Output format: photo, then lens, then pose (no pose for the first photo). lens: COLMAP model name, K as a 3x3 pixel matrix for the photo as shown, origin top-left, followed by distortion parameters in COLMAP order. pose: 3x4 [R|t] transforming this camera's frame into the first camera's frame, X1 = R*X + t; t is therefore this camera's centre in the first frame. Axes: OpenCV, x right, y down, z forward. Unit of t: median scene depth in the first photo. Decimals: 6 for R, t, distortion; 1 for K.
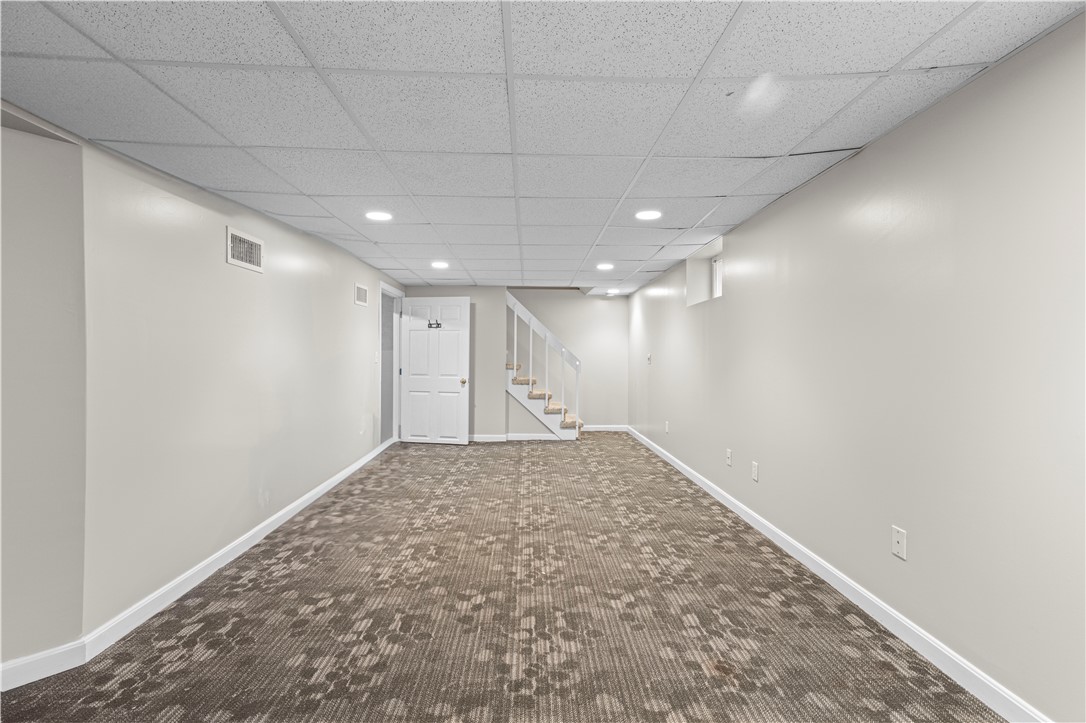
lens RADIAL K [[481.7, 0, 538.7], [0, 481.7, 355.9], [0, 0, 1]] dist [0.061142, -0.006951]
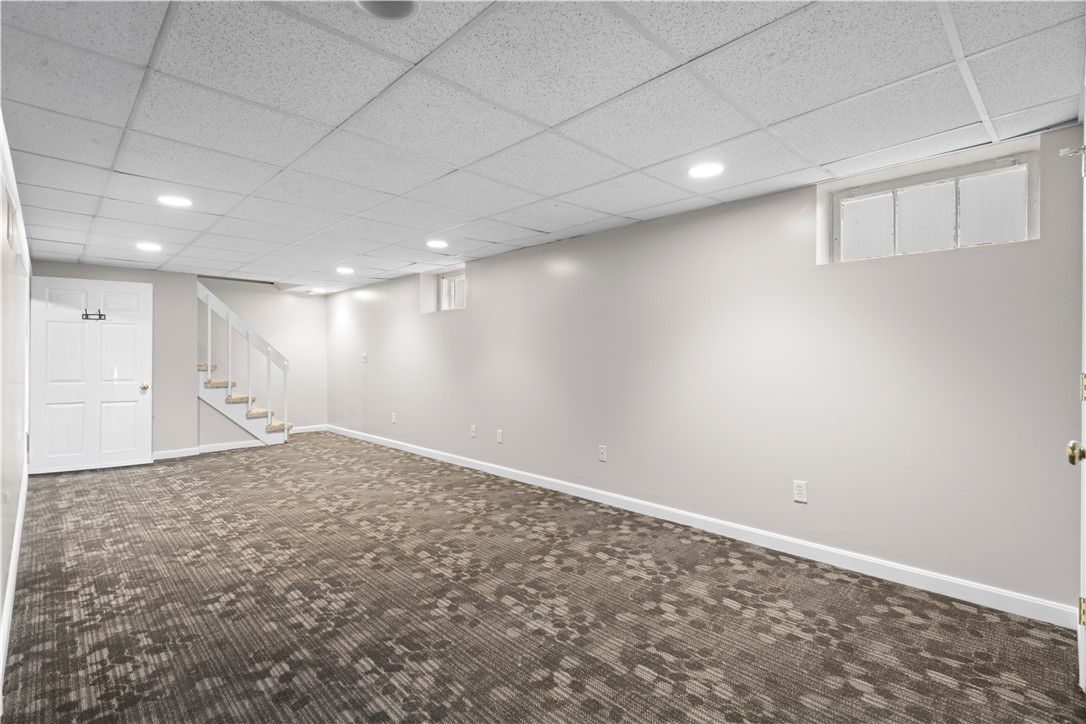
lens RADIAL K [[481.7, 0, 538.7], [0, 481.7, 356.4], [0, 0, 1]] dist [0.061142, -0.006951]
pose [[0.750846, -0.002988, 0.660470, -0.520613], [0.000934, 0.999994, 0.003461, -0.001713], [-0.660476, -0.001982, 0.750844, -0.164419]]
